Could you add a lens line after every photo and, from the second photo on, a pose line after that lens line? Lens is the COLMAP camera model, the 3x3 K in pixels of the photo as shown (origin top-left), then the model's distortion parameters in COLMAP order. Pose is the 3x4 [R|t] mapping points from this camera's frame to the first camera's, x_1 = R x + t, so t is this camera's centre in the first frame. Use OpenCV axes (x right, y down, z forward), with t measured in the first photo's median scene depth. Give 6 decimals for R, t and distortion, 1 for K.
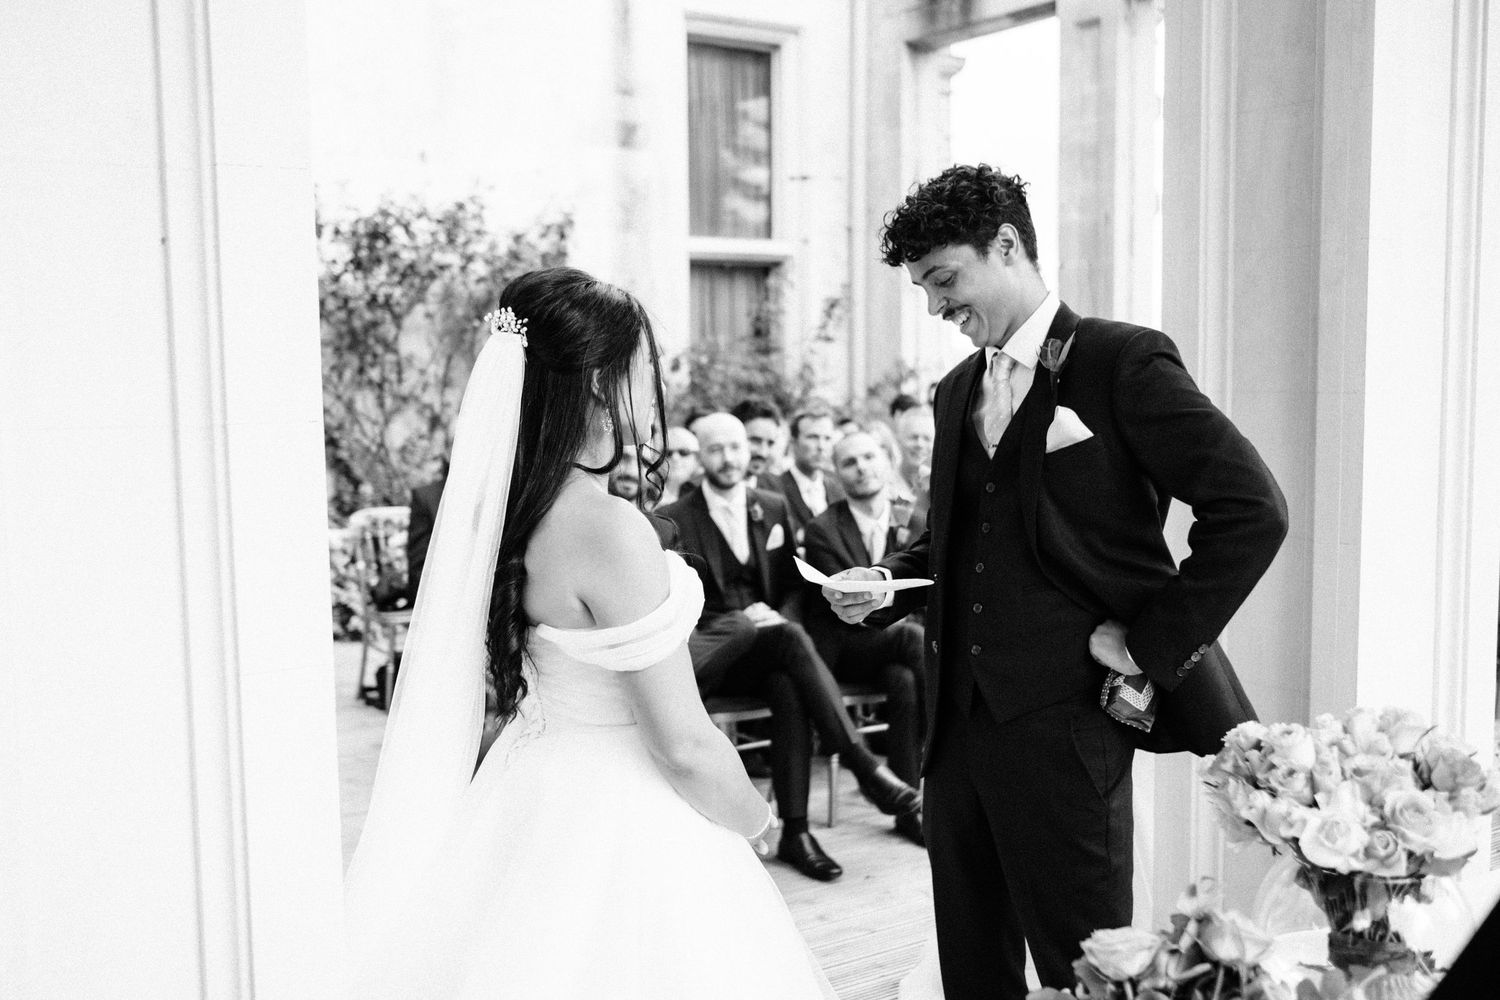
lens RADIAL K [[1521.3, 0, 754.3], [0, 1521.3, 518.1], [0, 0, 1]] dist [-0.003498, -0.000709]
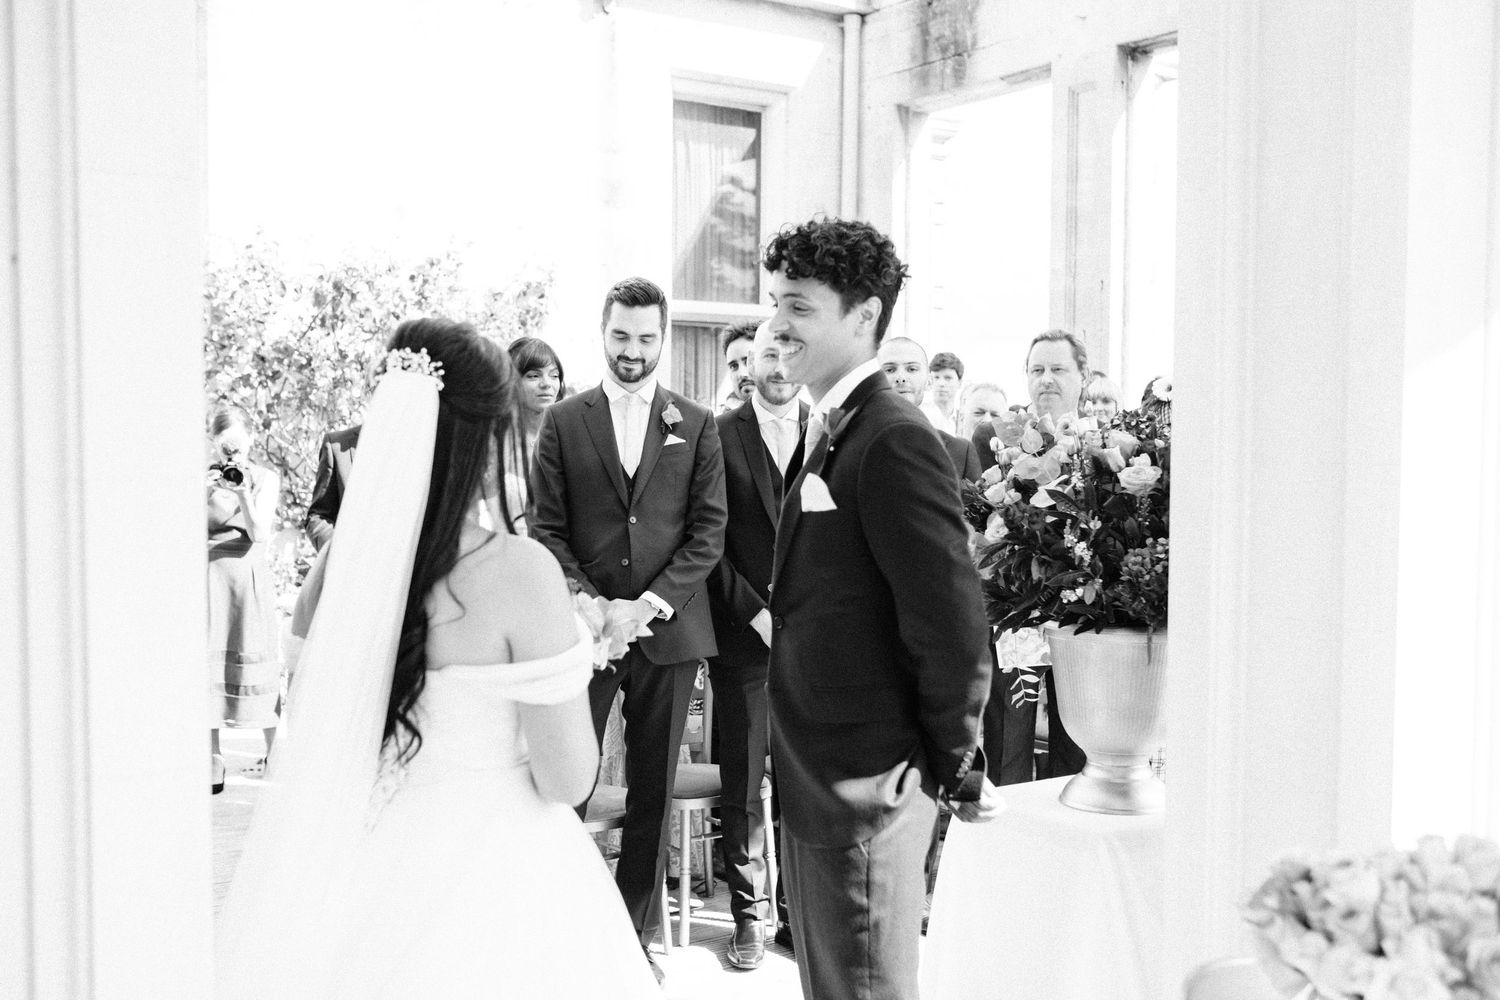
lens RADIAL K [[1539.7, 0, 756.0], [0, 1539.7, 513.8], [0, 0, 1]] dist [-0.001123, 0.015692]
pose [[0.999851, 0.014003, 0.010045, 0.004417], [-0.013509, 0.998773, -0.047642, -0.001968], [-0.010700, 0.047499, 0.998814, 0.044015]]
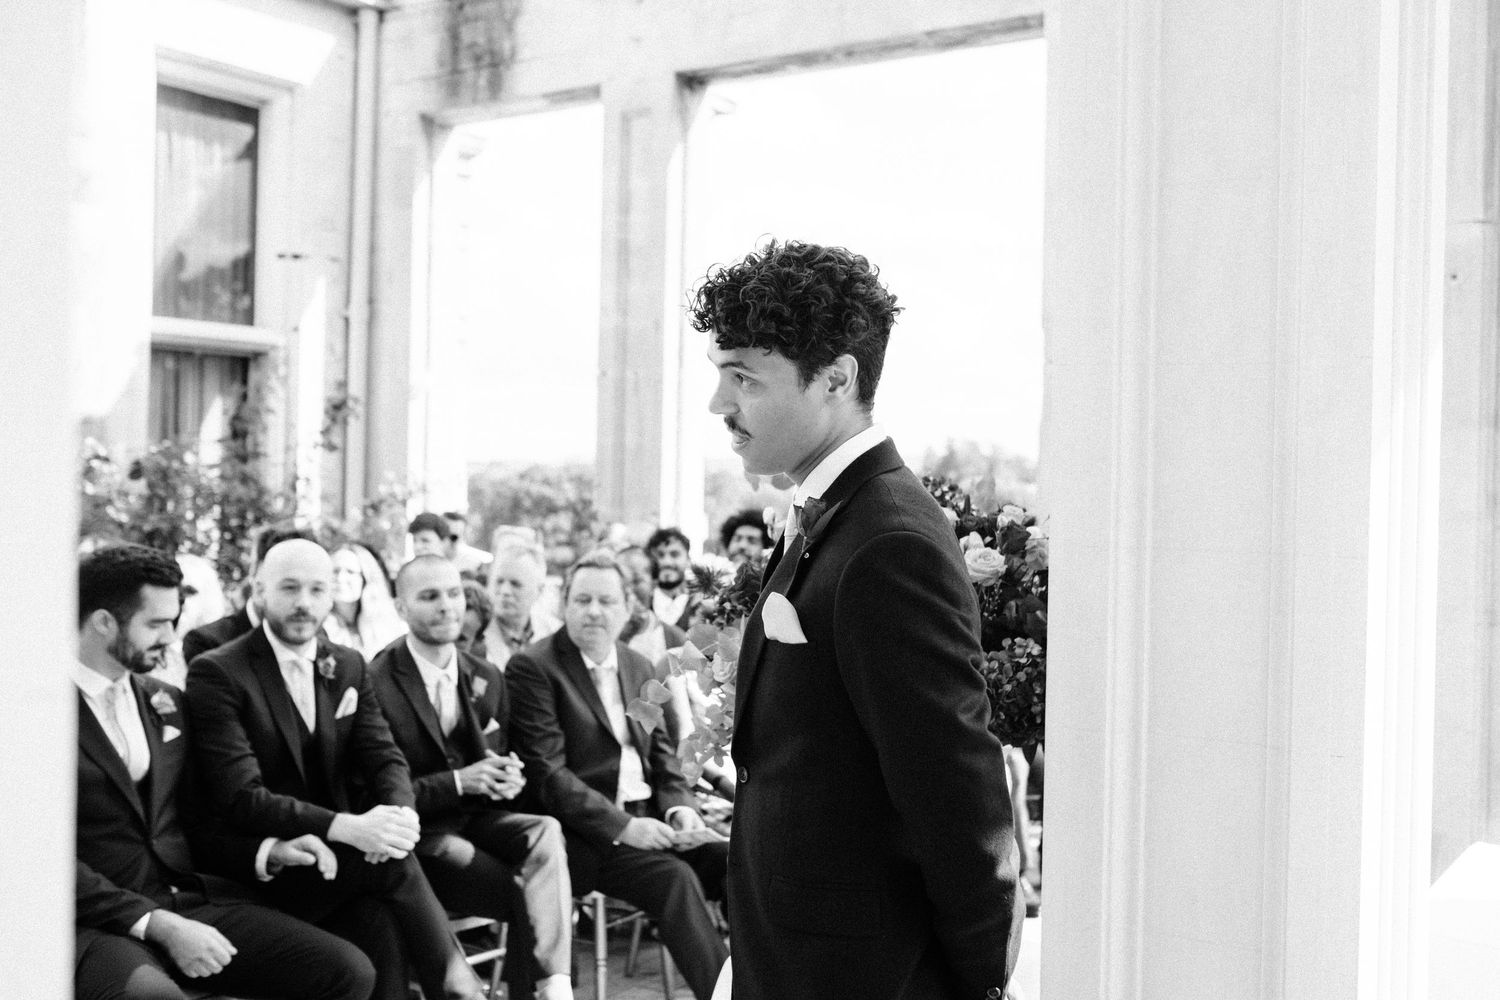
lens RADIAL K [[1592.9, 0, 781.9], [0, 1592.9, 493.2], [0, 0, 1]] dist [-0.011184, -0.011381]
pose [[0.929583, 0.025670, 0.367718, -0.078762], [0.007537, 0.996040, -0.088586, -0.022236], [-0.368536, 0.085119, 0.925708, 0.178837]]
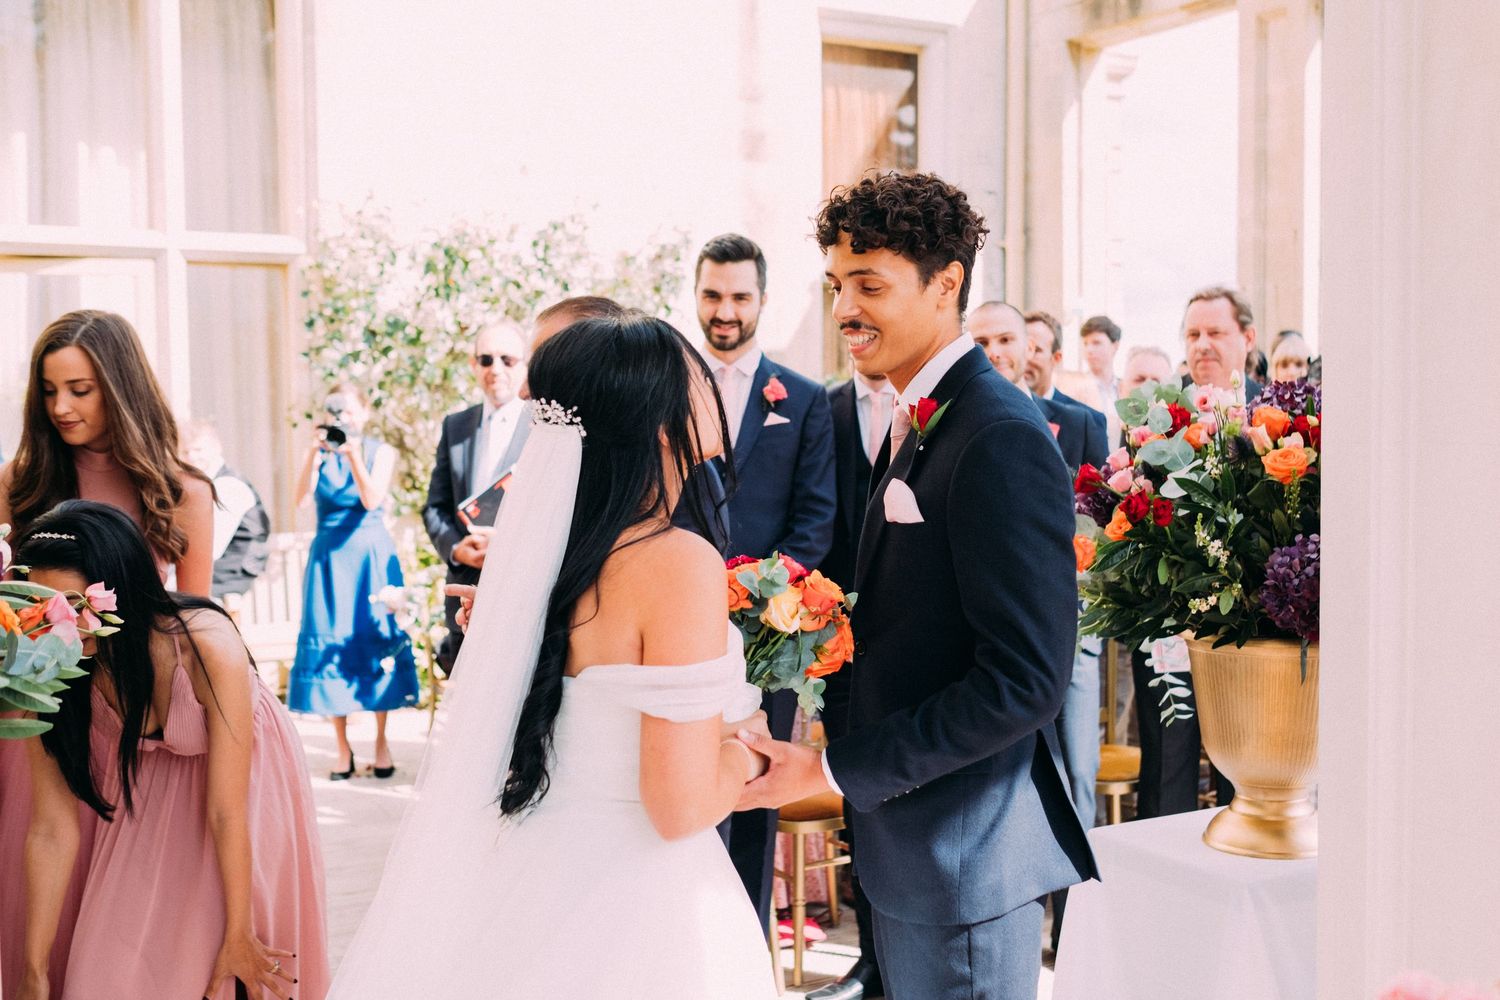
lens RADIAL K [[1635.6, 0, 821.5], [0, 1635.6, 506.0], [0, 0, 1]] dist [-0.006125, 0.016699]
pose [[0.997896, 0.005550, -0.064593, 0.038362], [-0.007864, 0.999334, -0.035631, -0.011037], [0.064352, 0.036064, 0.997275, 0.093194]]
